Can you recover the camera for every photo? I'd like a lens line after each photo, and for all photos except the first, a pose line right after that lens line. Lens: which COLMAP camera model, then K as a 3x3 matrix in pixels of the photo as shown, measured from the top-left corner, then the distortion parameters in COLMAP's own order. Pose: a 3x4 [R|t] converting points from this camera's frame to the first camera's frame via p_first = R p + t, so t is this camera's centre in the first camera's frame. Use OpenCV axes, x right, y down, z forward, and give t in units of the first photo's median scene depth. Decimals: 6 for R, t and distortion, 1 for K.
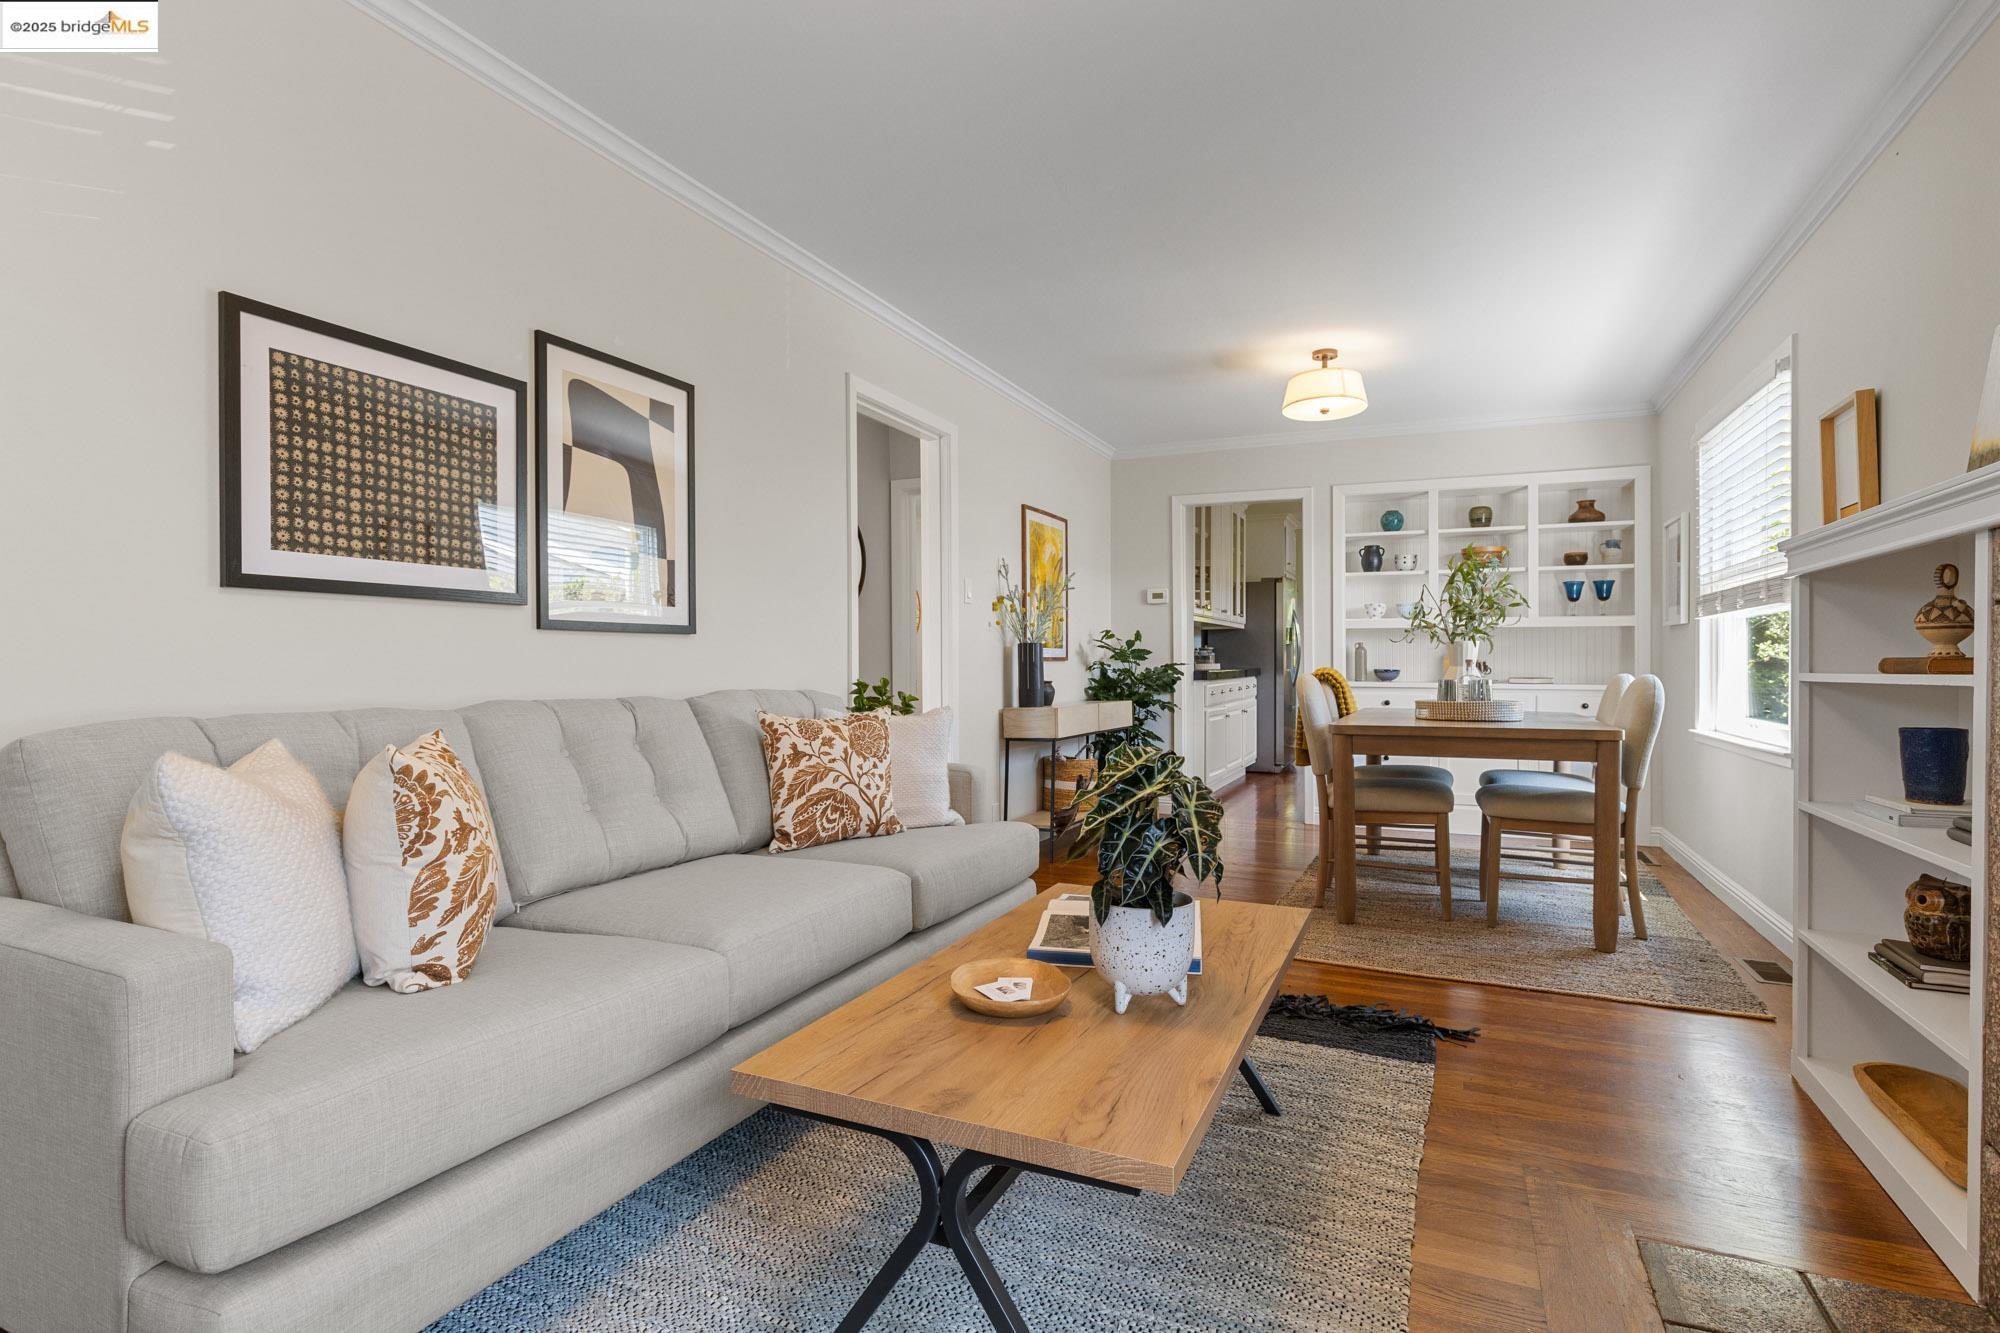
lens RADIAL K [[969.9, 0, 1000.0], [0, 969.9, 666.5], [0, 0, 1]] dist [-0.001916, -0.000544]
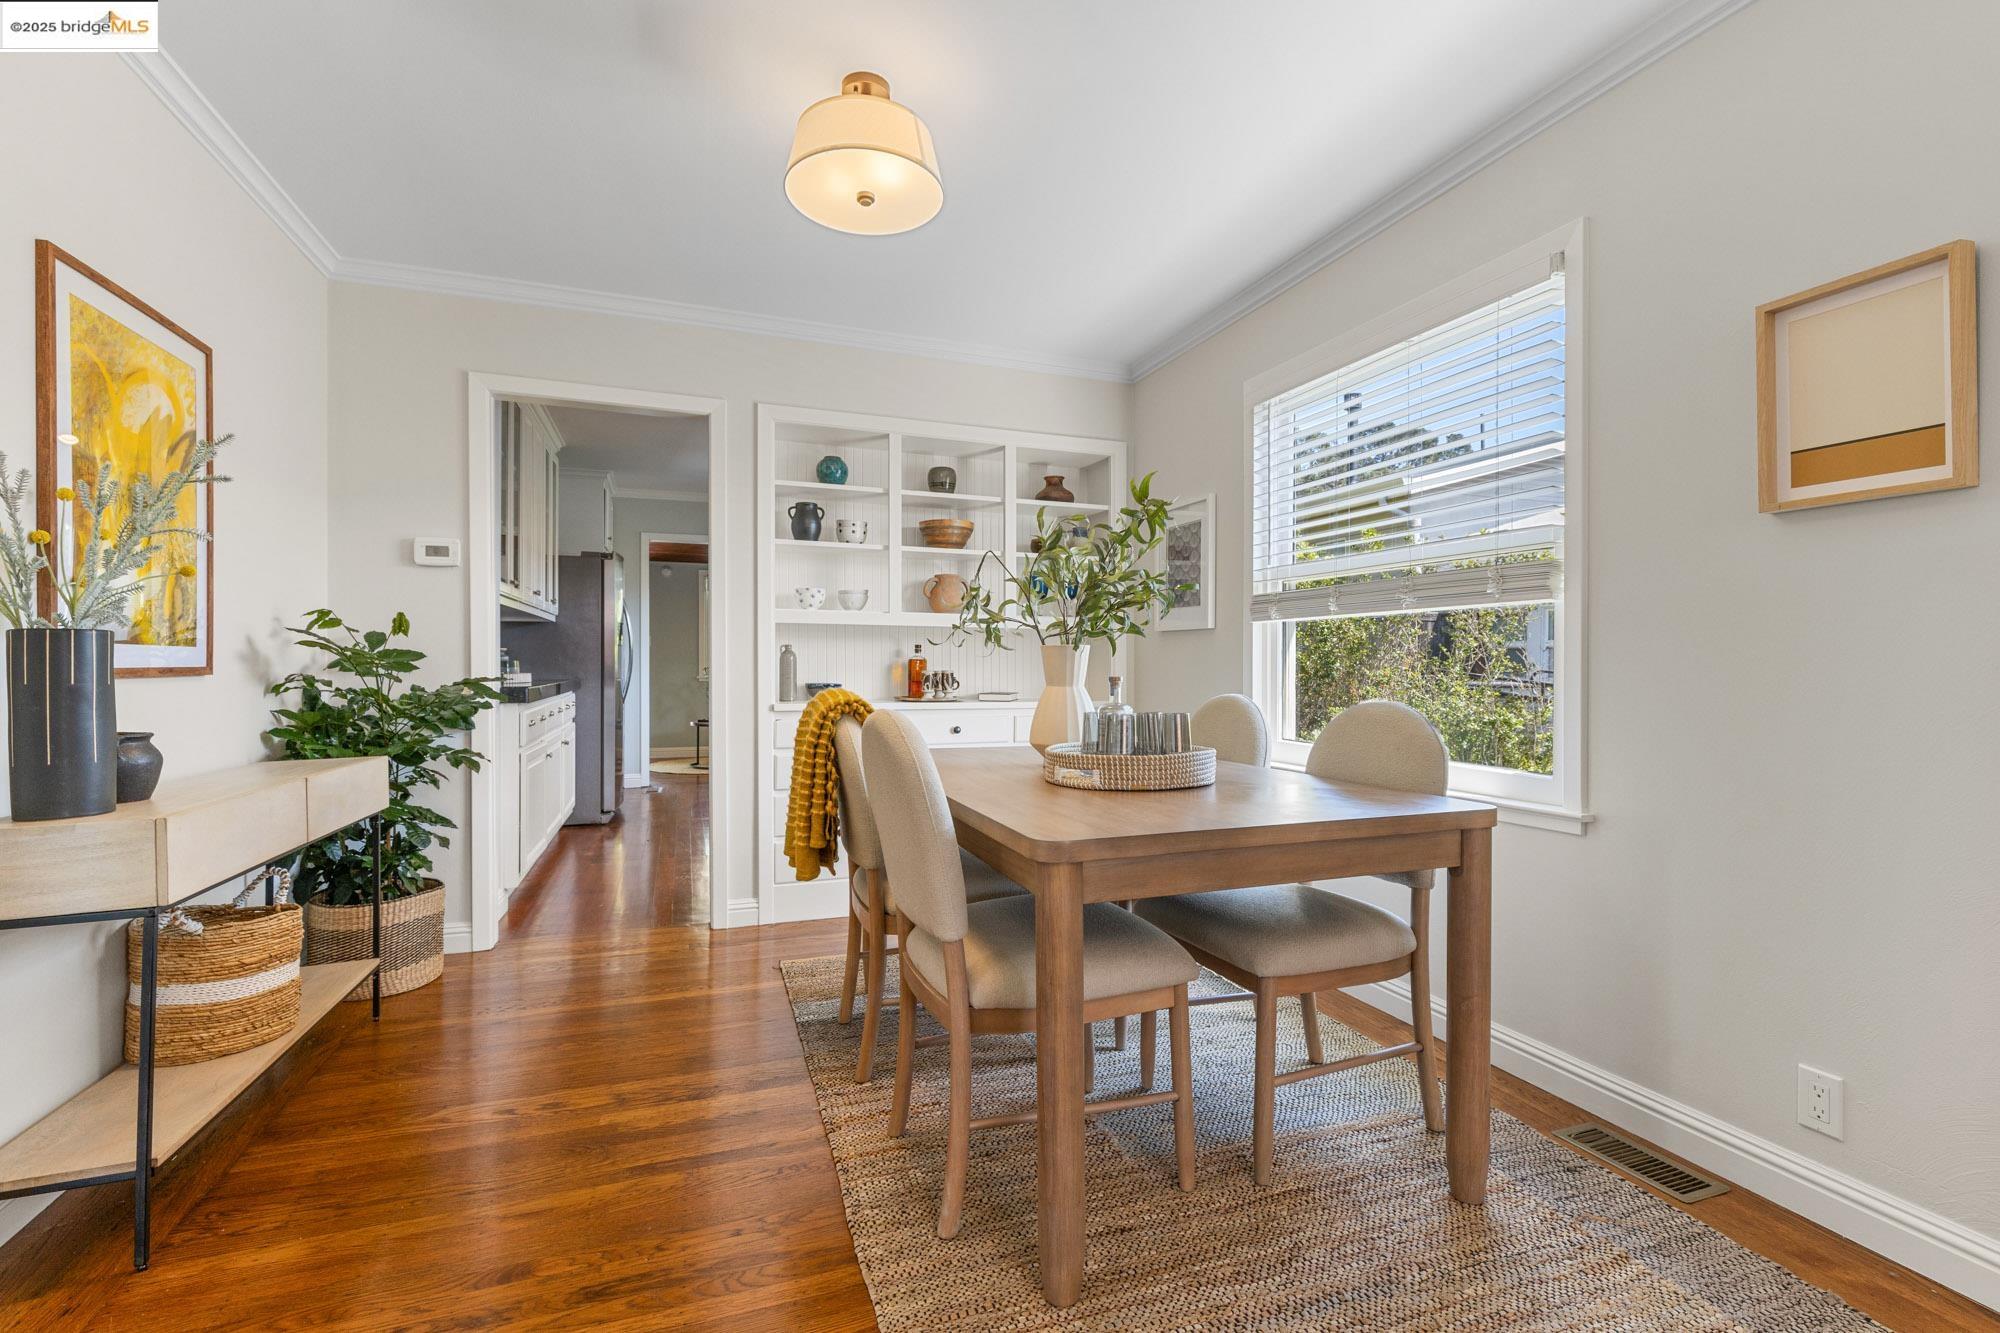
lens RADIAL K [[902.3, 0, 1015.3], [0, 902.3, 661.6], [0, 0, 1]] dist [0.001506, 0.000647]
pose [[0.704724, 0.003849, 0.709472, 0.035488], [0.001163, 0.999978, -0.006580, -0.008384], [-0.709481, 0.005462, 0.704703, 0.448407]]
